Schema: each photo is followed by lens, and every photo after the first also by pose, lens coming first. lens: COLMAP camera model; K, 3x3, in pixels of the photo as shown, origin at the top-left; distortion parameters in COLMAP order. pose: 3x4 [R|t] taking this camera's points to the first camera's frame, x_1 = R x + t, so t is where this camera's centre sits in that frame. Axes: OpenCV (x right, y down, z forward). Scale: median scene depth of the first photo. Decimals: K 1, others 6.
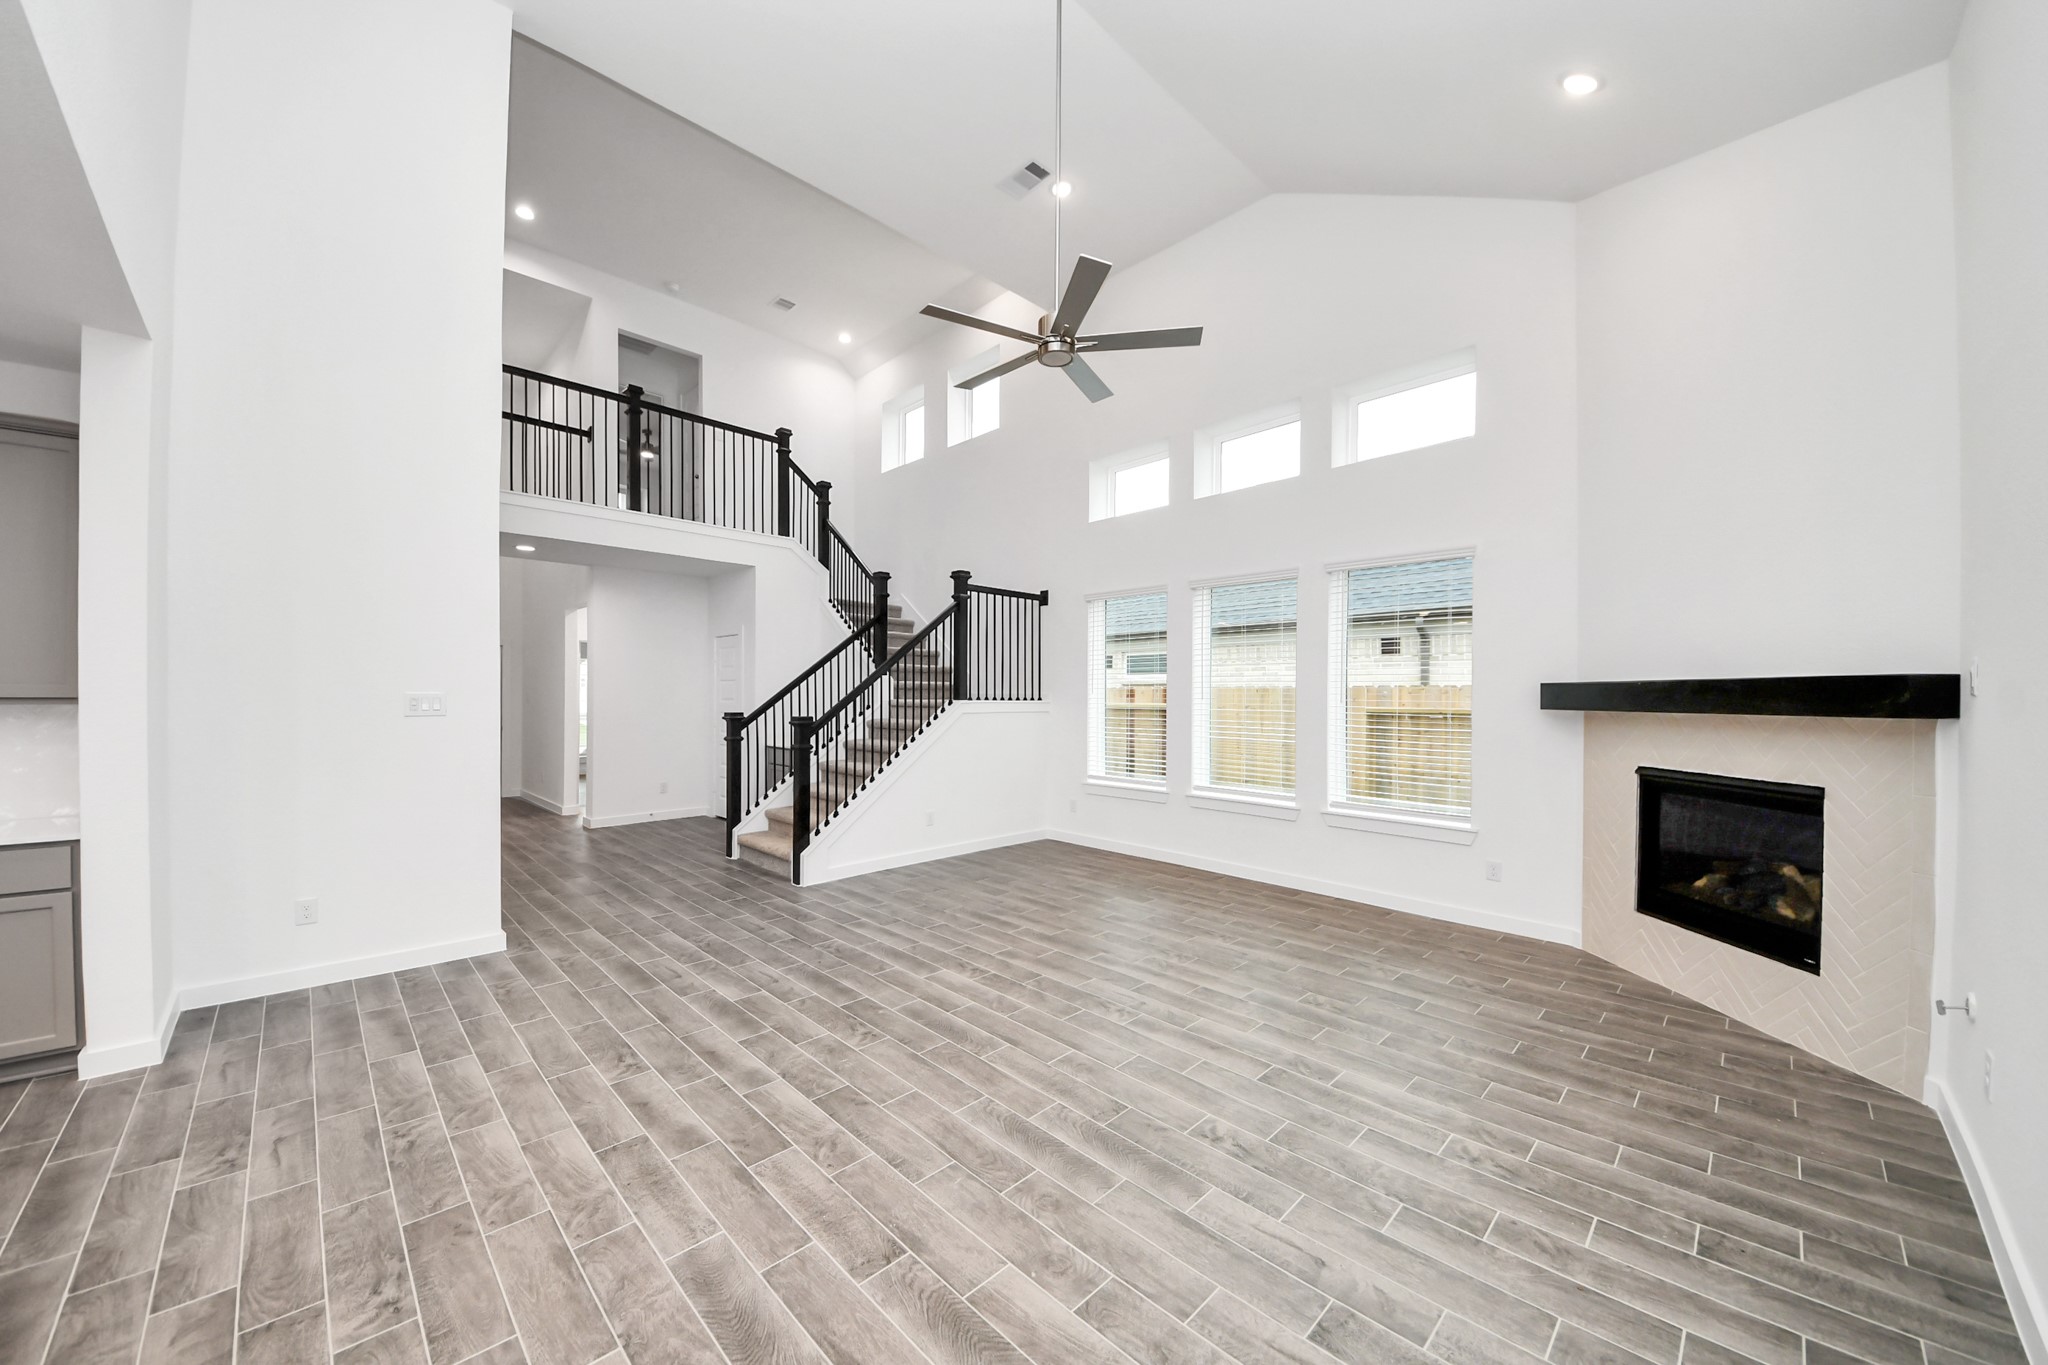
lens RADIAL K [[734.2, 0, 1018.1], [0, 734.2, 684.0], [0, 0, 1]] dist [0.006812, -0.007817]
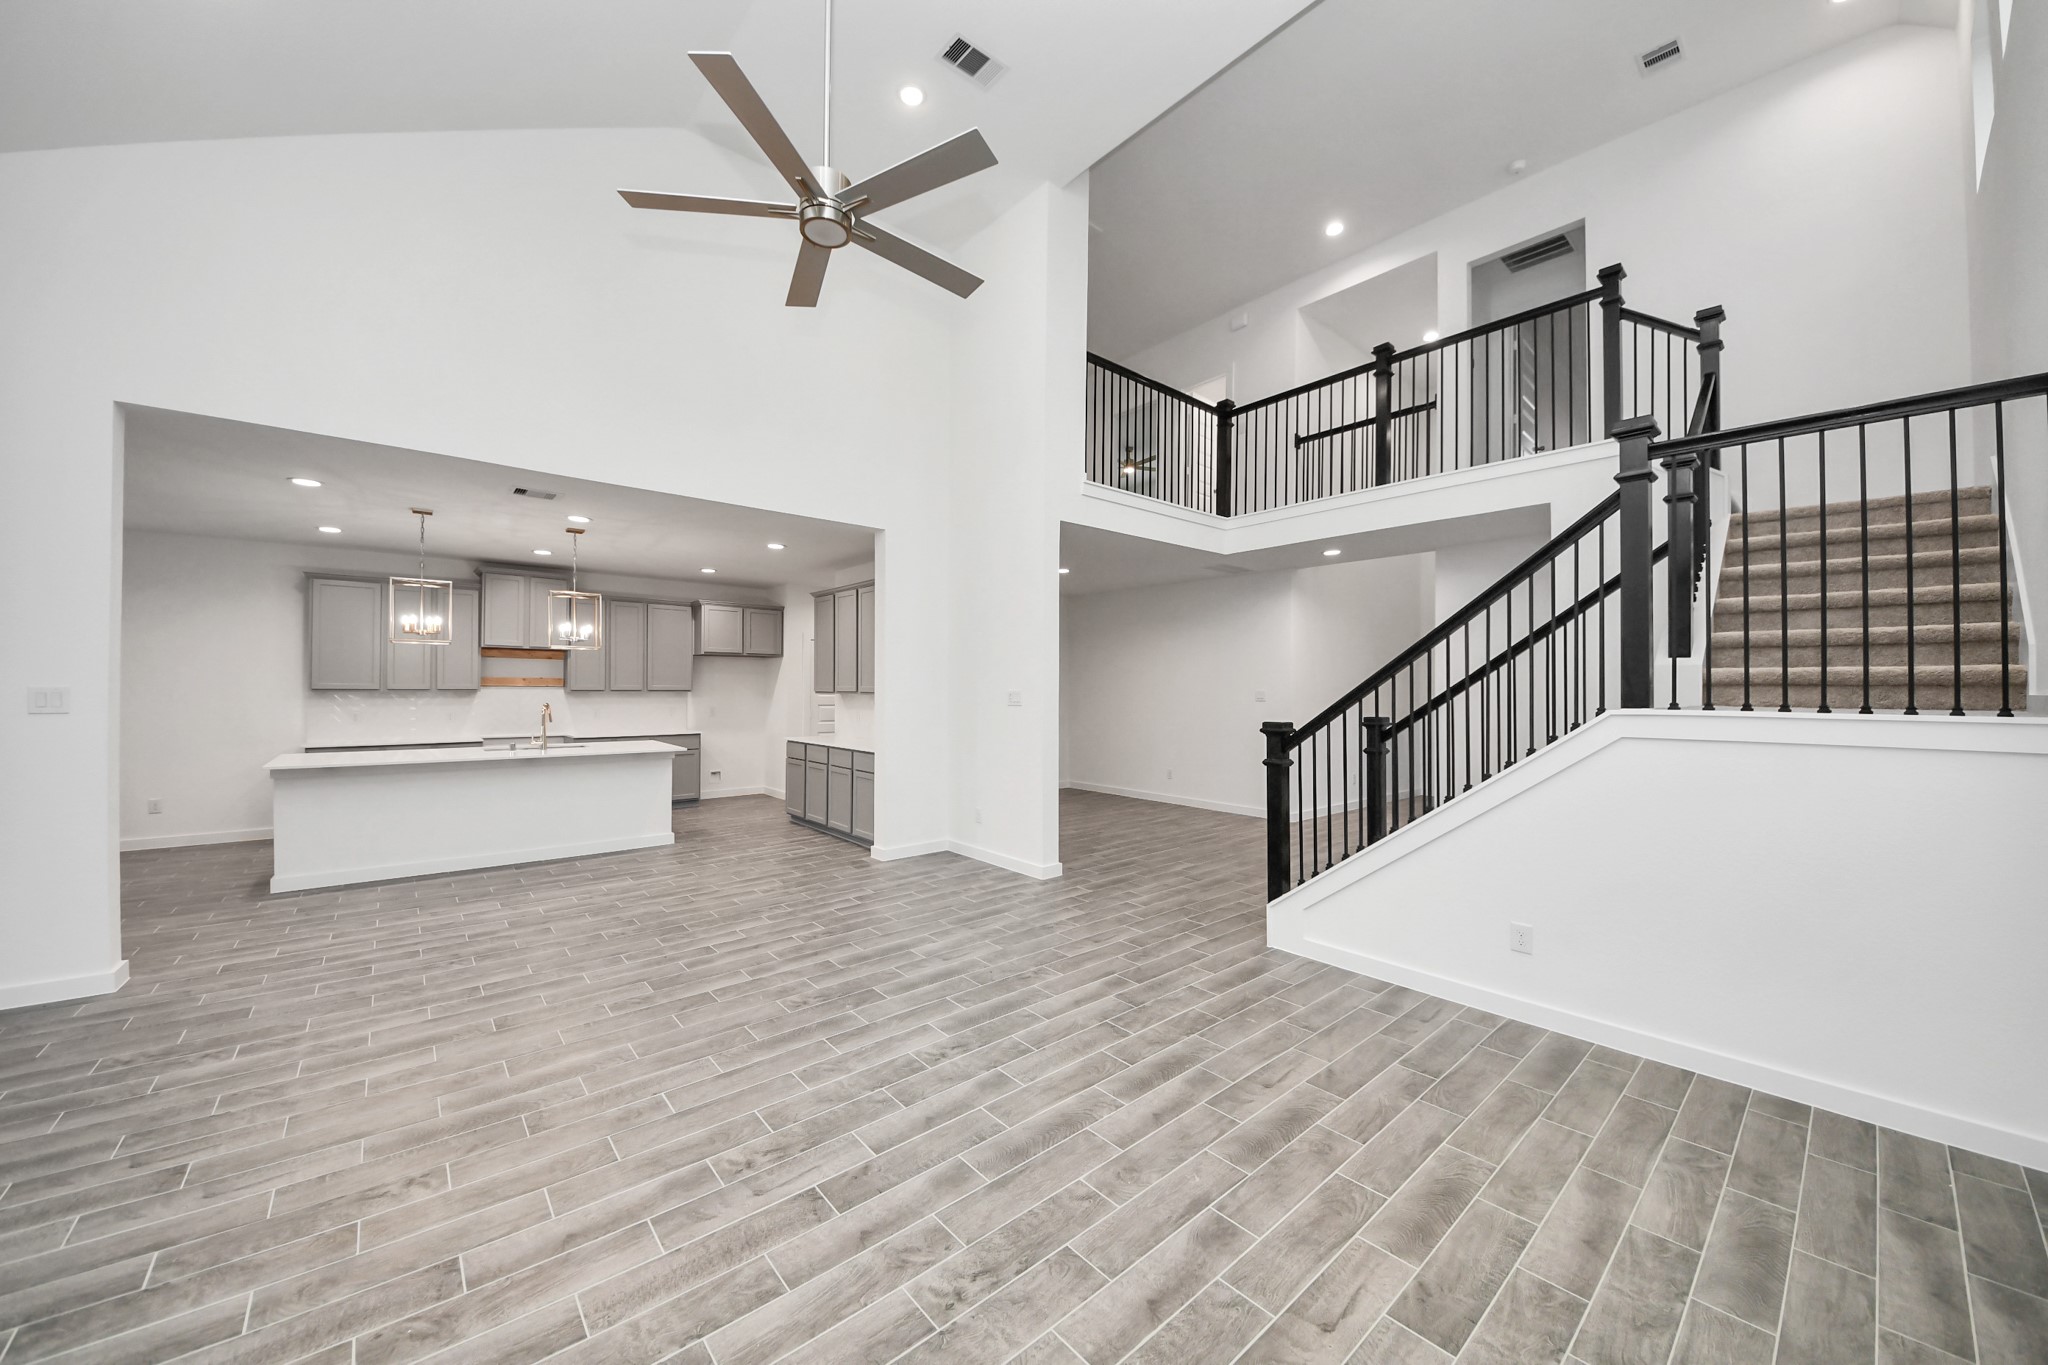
lens RADIAL K [[734.2, 0, 1016.6], [0, 734.2, 680.7], [0, 0, 1]] dist [0.006812, -0.007817]
pose [[-0.078557, -0.009495, -0.996864, 0.693610], [0.004577, 0.999941, -0.009885, 0.009502], [0.996899, -0.005339, -0.078509, 1.131060]]
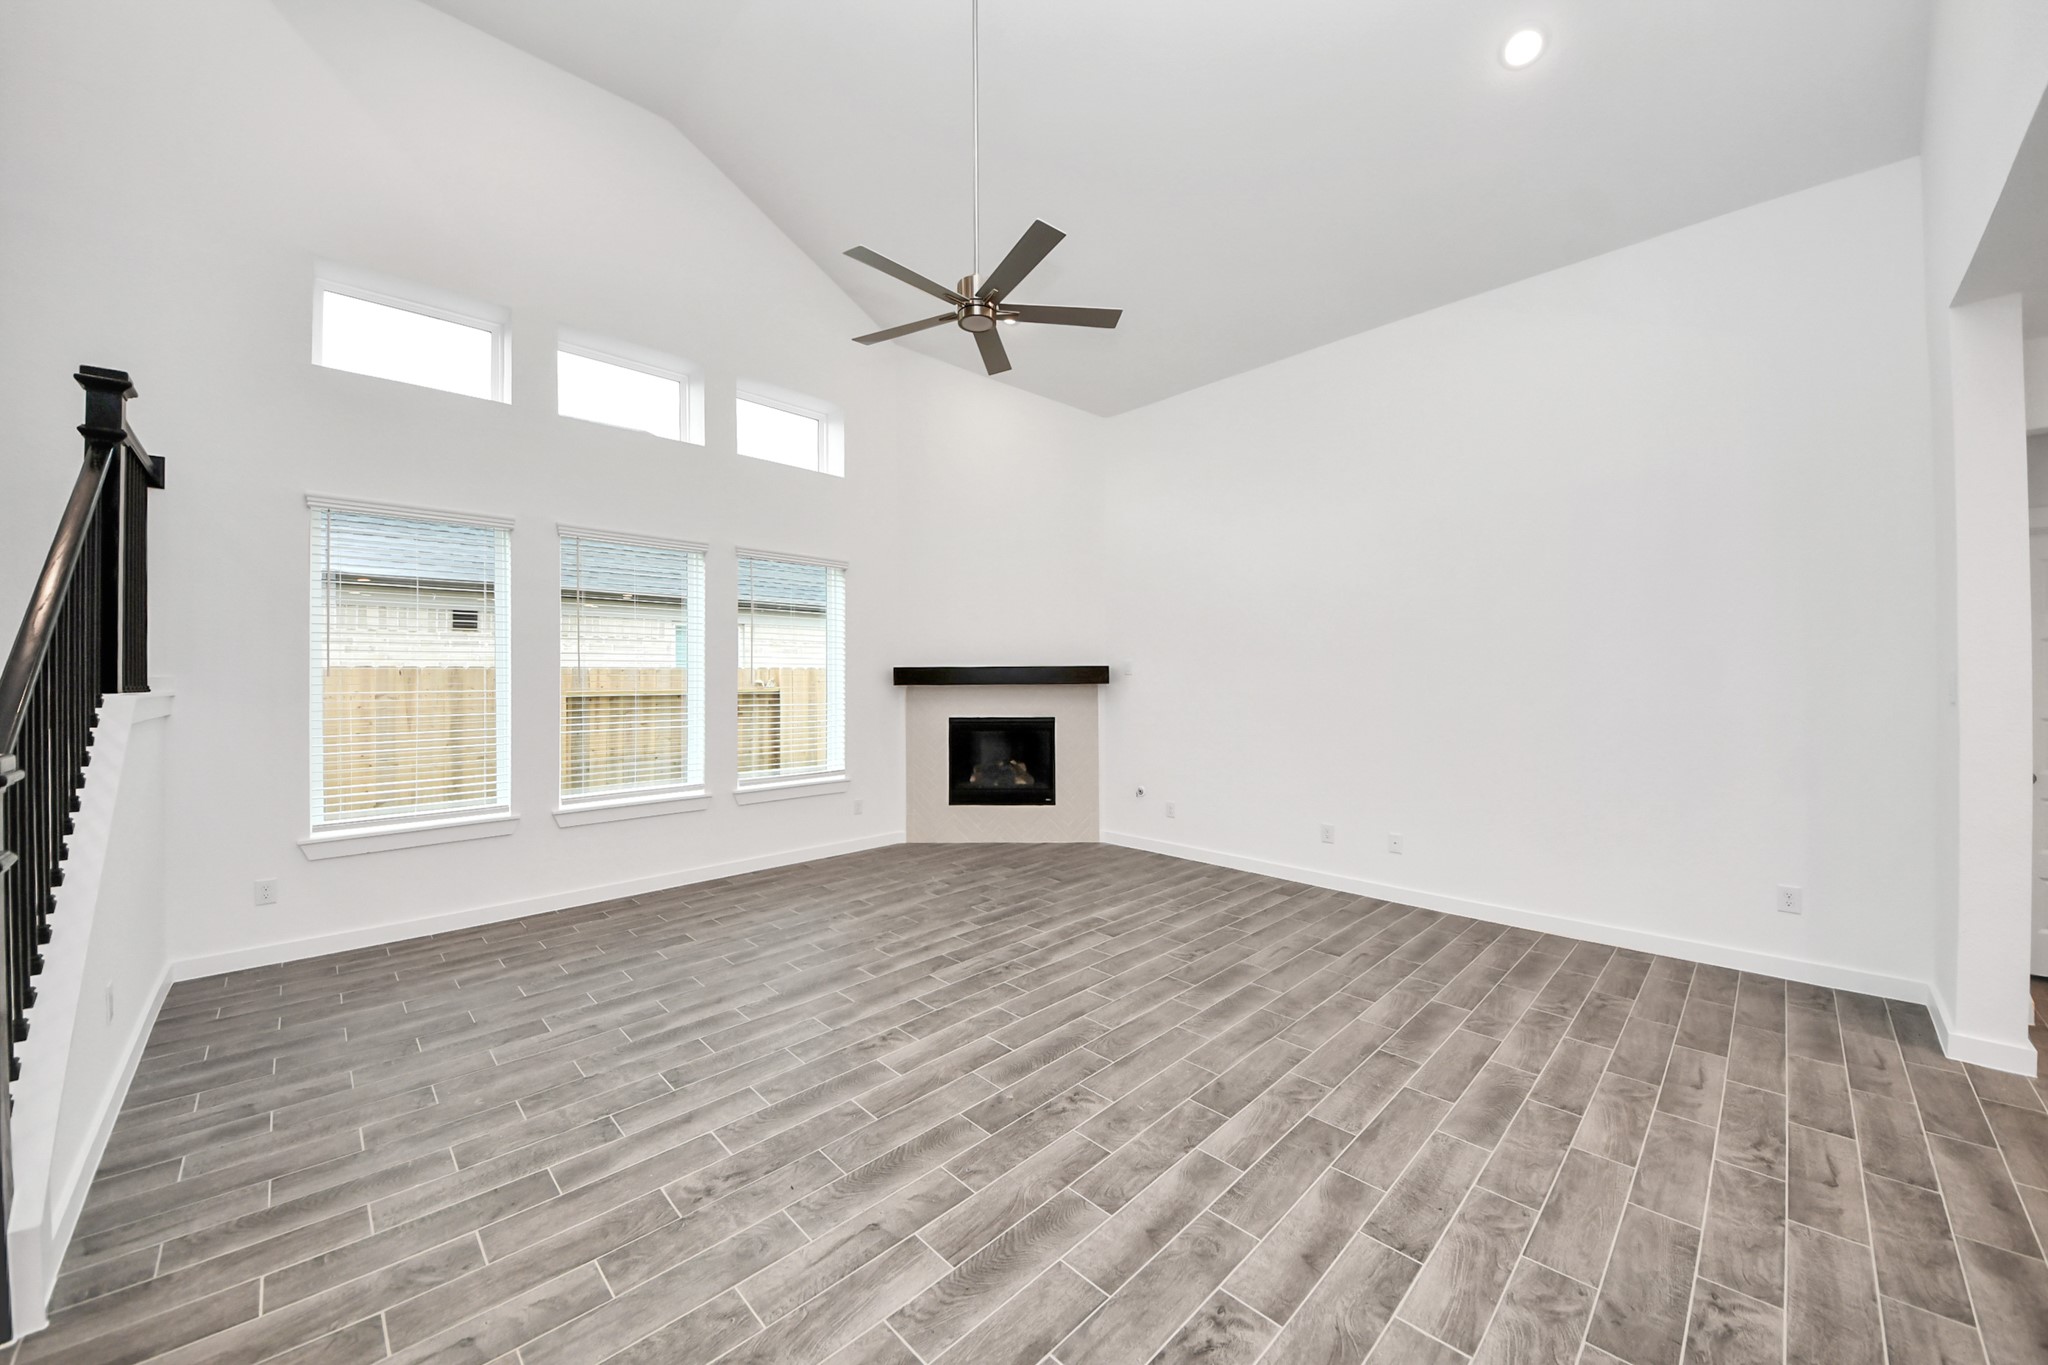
lens RADIAL K [[734.2, 0, 1012.1], [0, 734.2, 675.4], [0, 0, 1]] dist [0.006812, -0.007817]
pose [[0.015163, -0.008053, 0.999853, -0.810311], [-0.004472, 0.999957, 0.008122, 0.005900], [-0.999875, -0.004594, 0.015126, 0.852561]]
